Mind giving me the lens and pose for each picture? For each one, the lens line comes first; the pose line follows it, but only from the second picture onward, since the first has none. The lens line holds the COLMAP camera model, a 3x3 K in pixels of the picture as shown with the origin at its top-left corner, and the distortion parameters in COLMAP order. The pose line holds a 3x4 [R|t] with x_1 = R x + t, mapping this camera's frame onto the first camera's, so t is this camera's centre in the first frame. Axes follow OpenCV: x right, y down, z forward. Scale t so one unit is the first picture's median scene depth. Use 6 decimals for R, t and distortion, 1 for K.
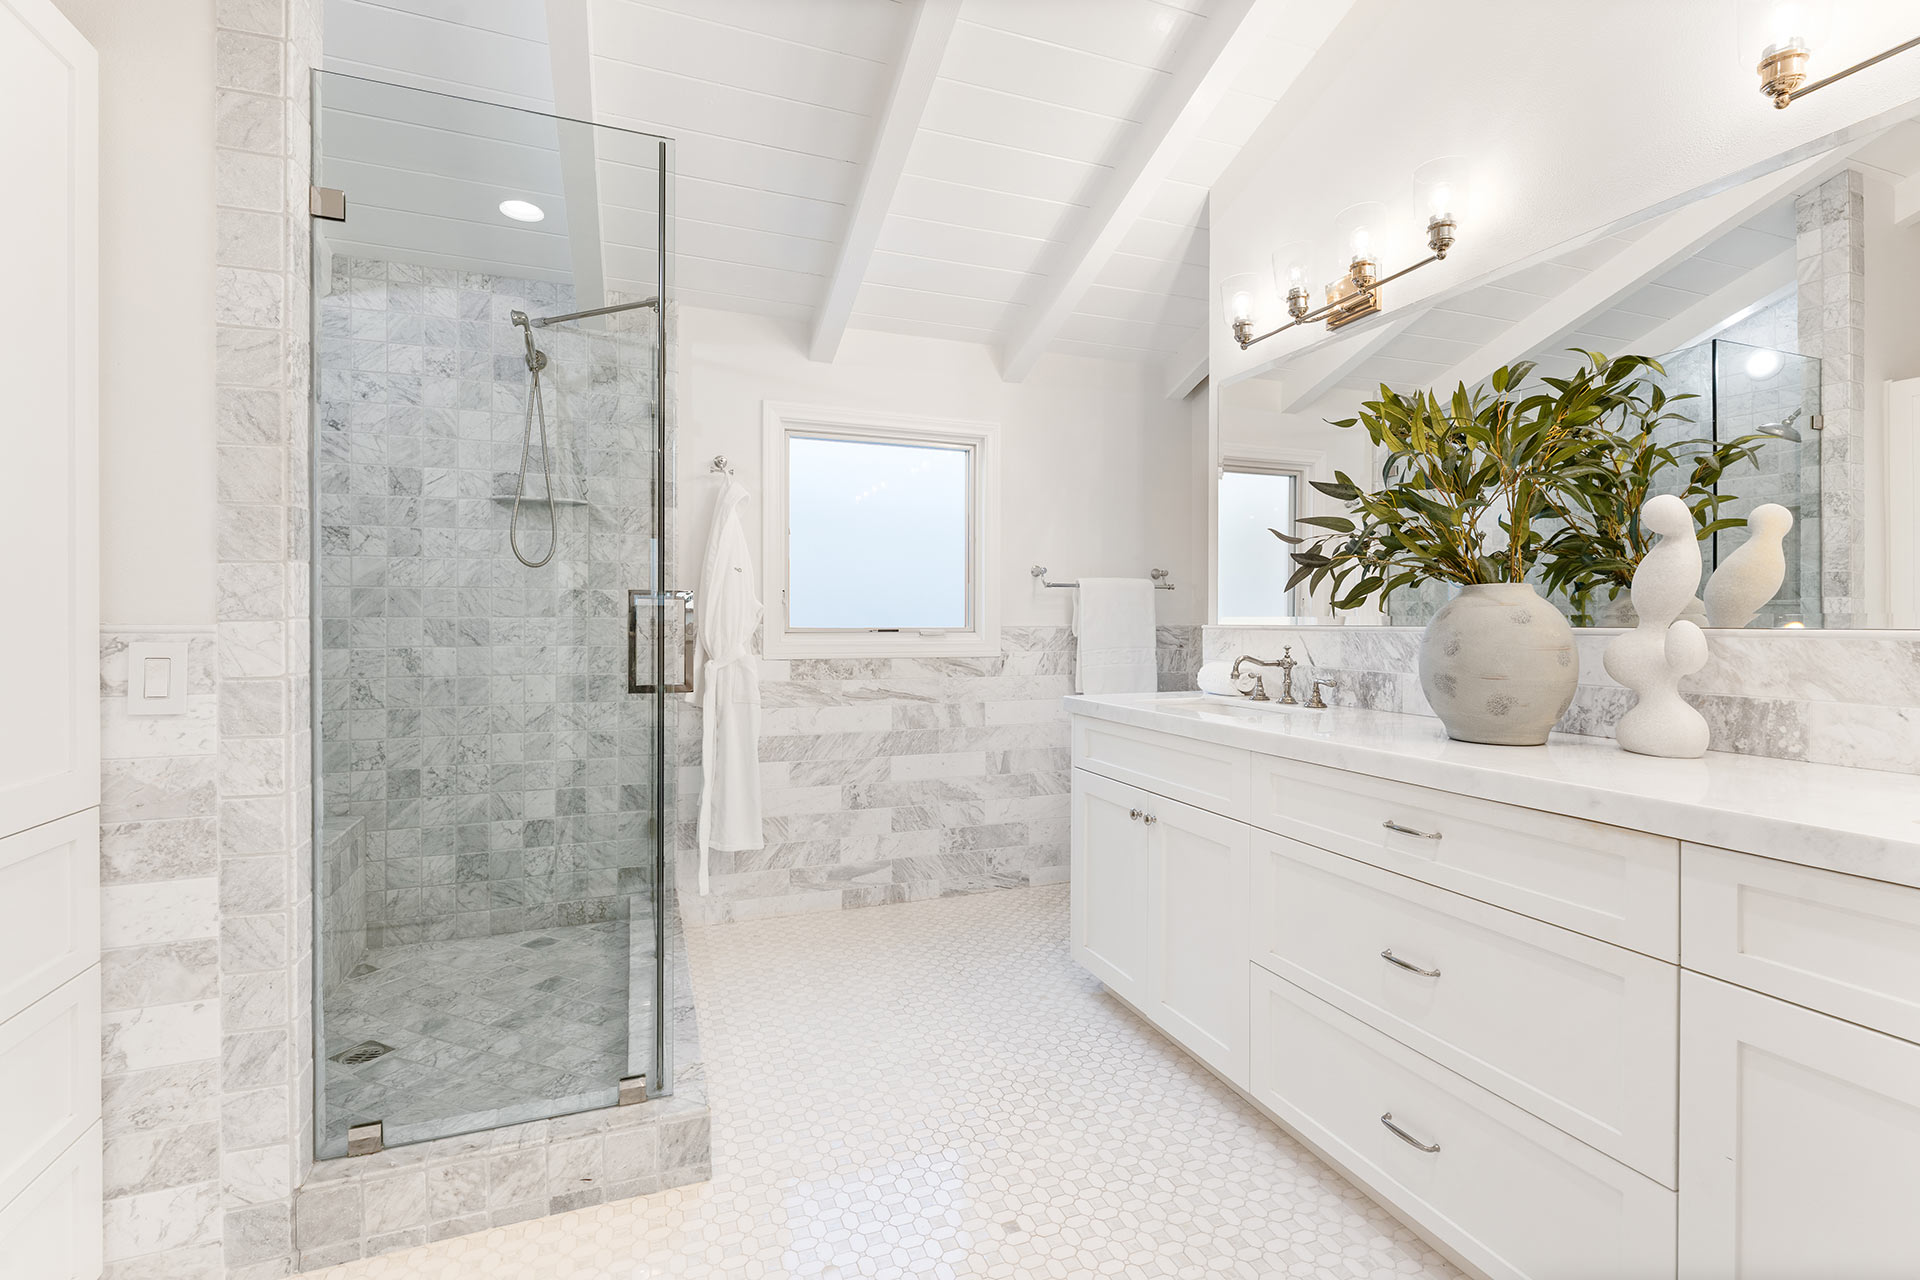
lens RADIAL K [[869.3, 0, 958.5], [0, 869.3, 631.6], [0, 0, 1]] dist [-0.000396, -0.000170]
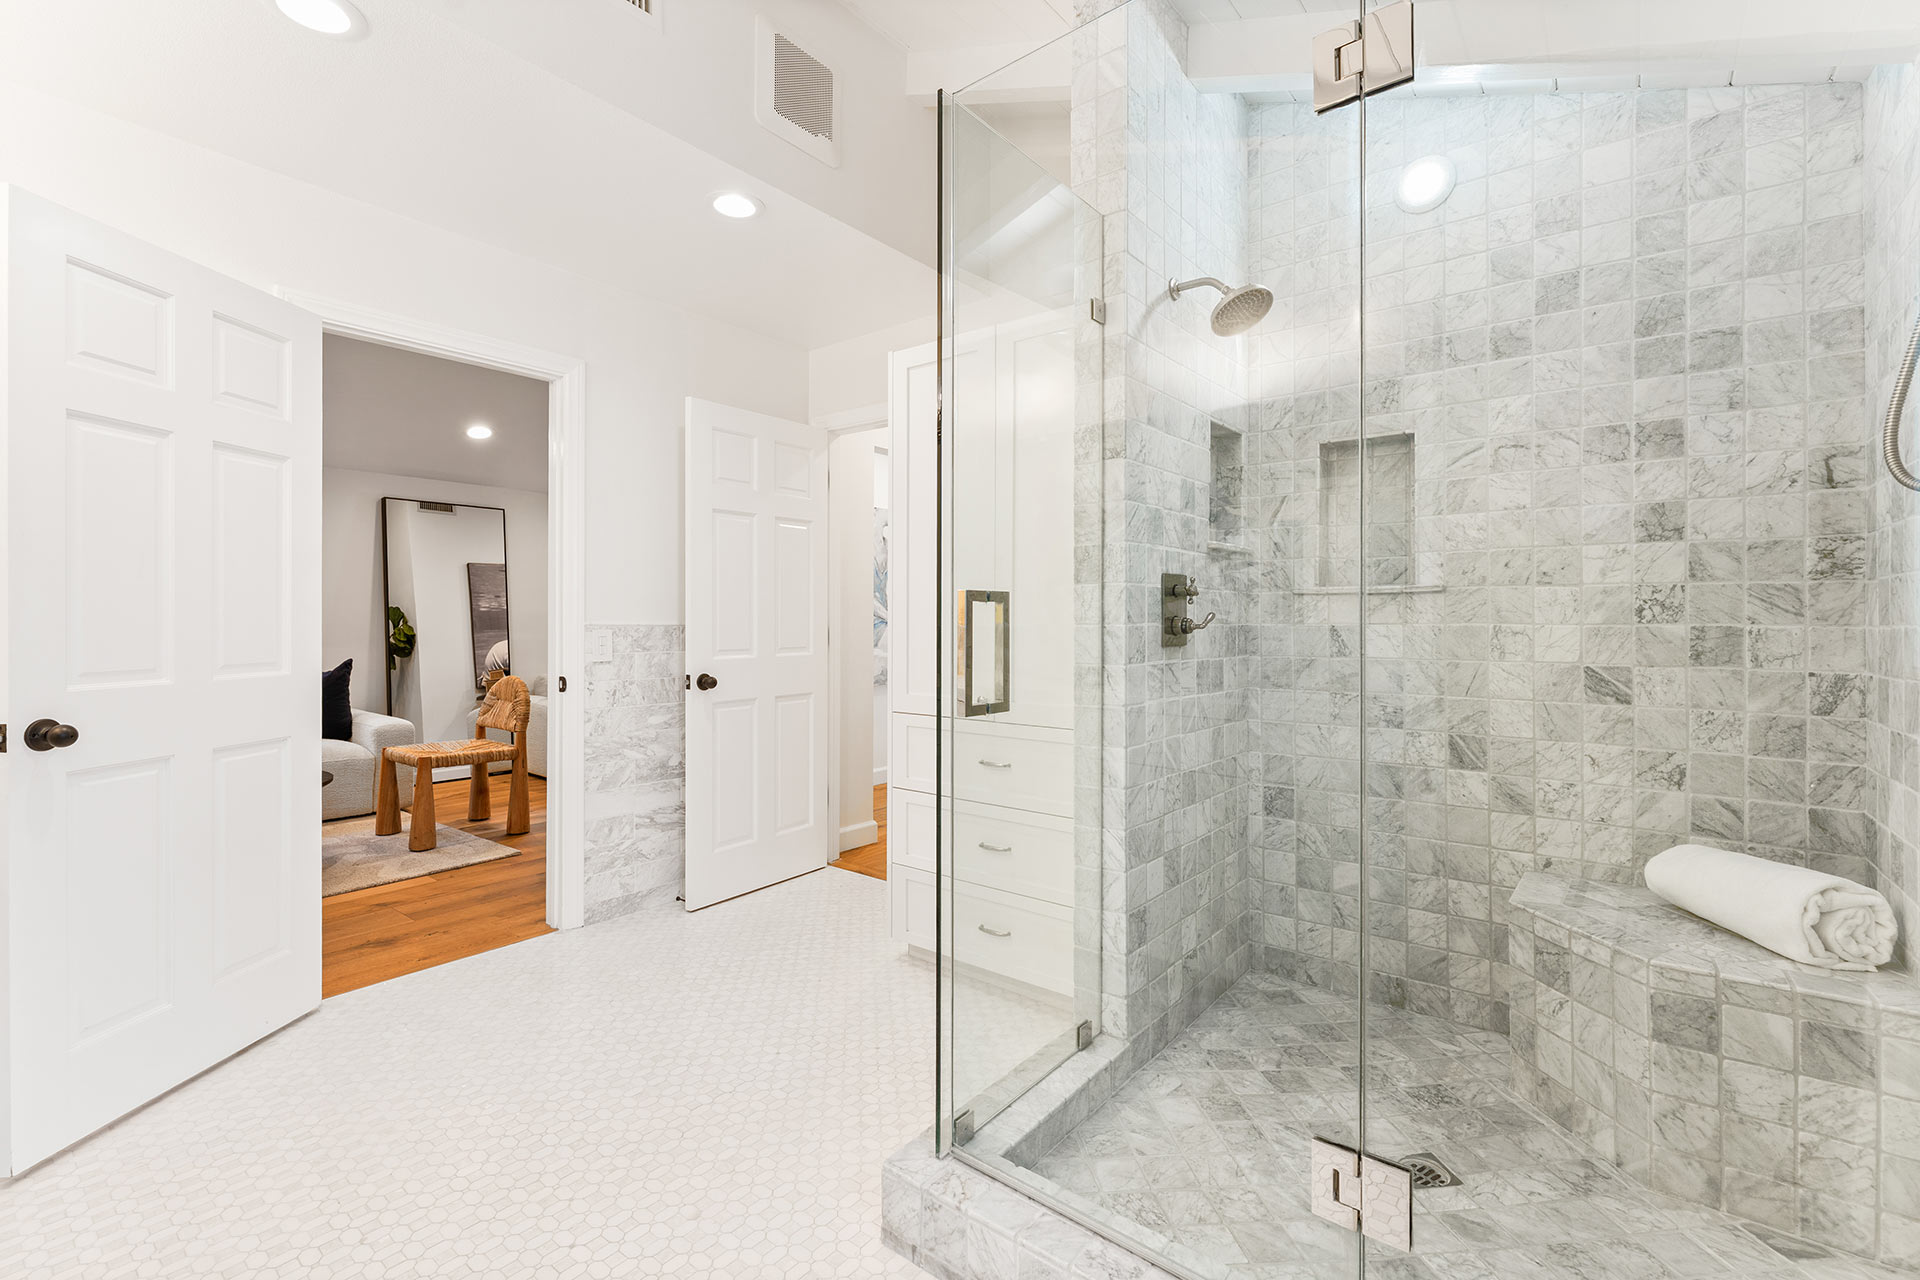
lens RADIAL K [[821.6, 0, 956.4], [0, 821.6, 635.3], [0, 0, 1]] dist [0.000911, 0.000036]
pose [[-0.872299, -0.003227, -0.488962, 0.040000], [-0.009551, 0.999900, 0.010440, 0.001710], [0.488879, 0.013776, -0.872243, 1.335252]]
